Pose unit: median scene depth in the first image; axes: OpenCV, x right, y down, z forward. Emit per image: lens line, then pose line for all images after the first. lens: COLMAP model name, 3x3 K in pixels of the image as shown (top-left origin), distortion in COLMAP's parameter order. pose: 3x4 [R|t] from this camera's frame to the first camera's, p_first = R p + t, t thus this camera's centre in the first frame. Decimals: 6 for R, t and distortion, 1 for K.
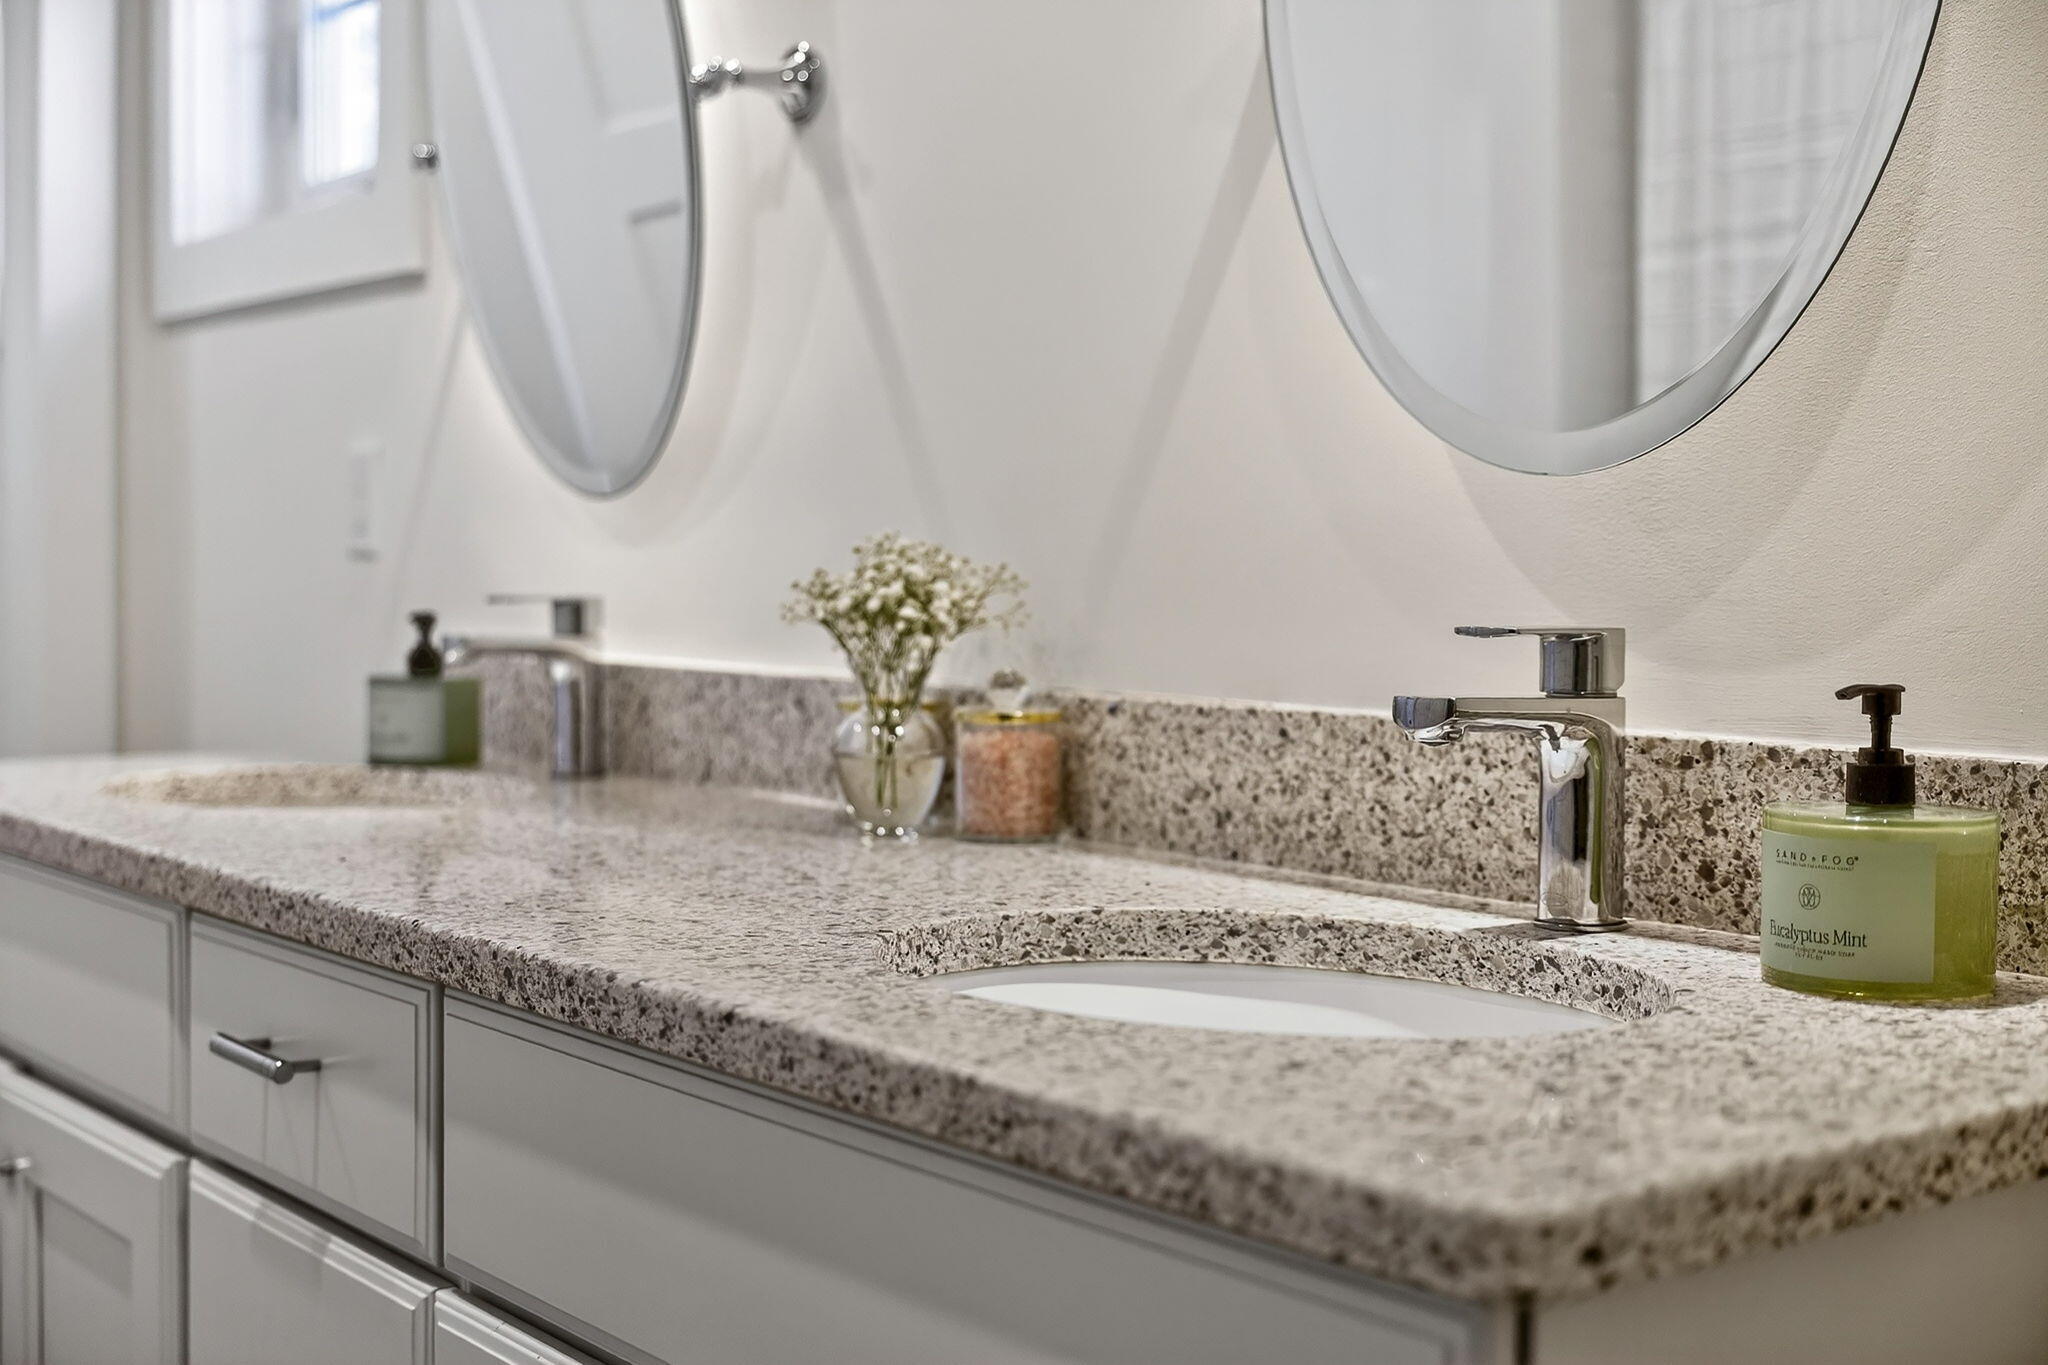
lens RADIAL K [[2571.4, 0, 1023.6], [0, 2571.4, 679.9], [0, 0, 1]] dist [-0.028328, 0.000000]
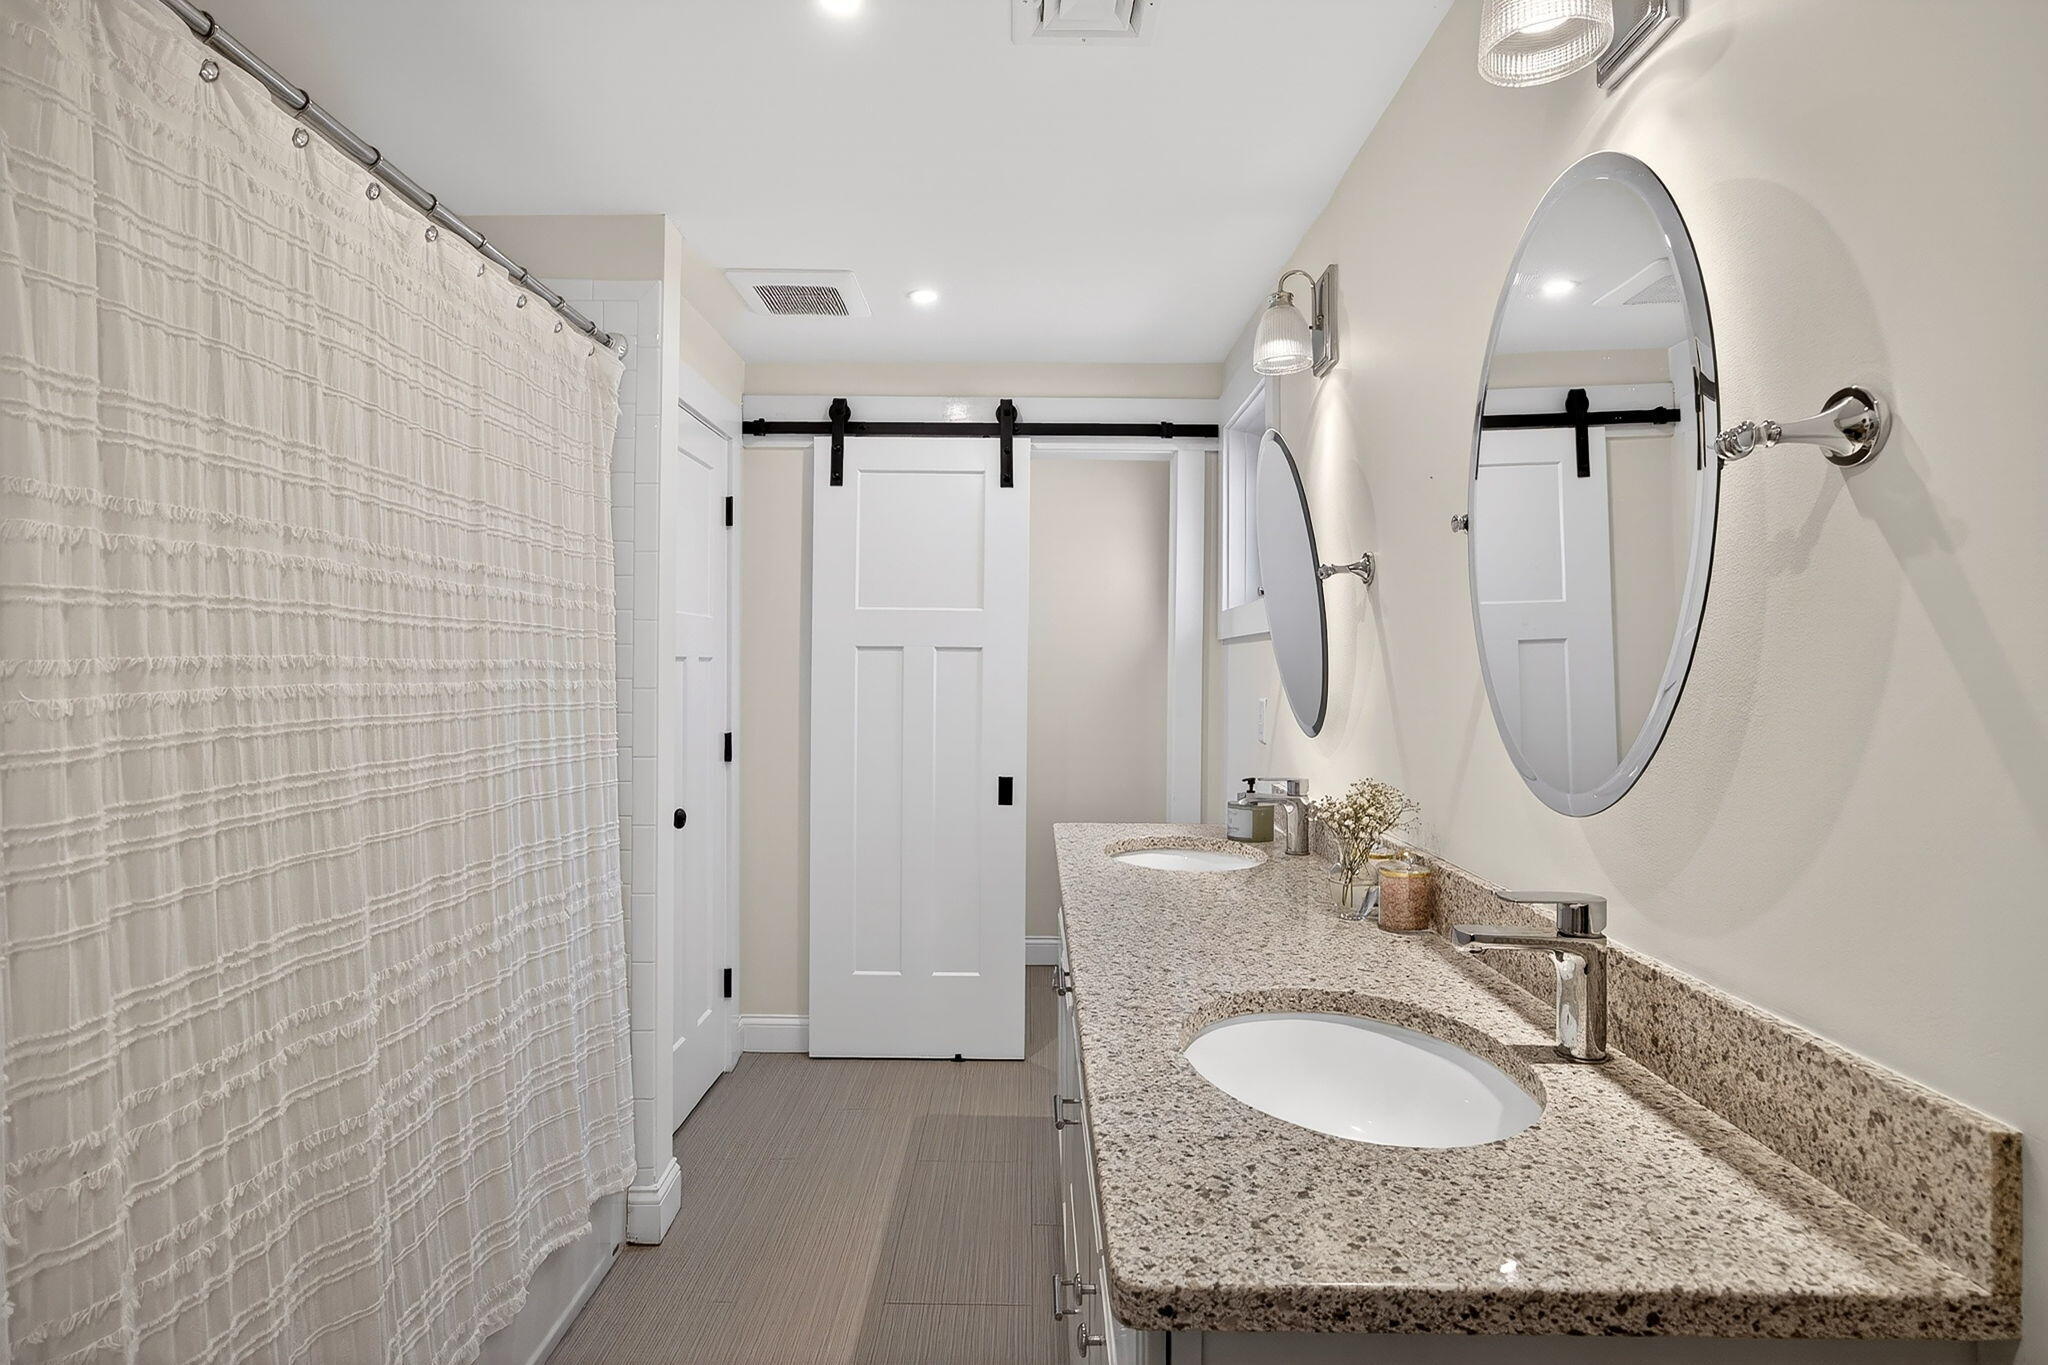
lens RADIAL K [[1021.9, 0, 1021.9], [0, 1021.9, 677.1], [0, 0, 1]] dist [-0.019228, 0.001144]
pose [[0.776048, 0.000461, -0.630674, 0.367348], [-0.027294, 0.999087, -0.032856, -0.144926], [0.630083, 0.042712, 0.775352, 0.156400]]
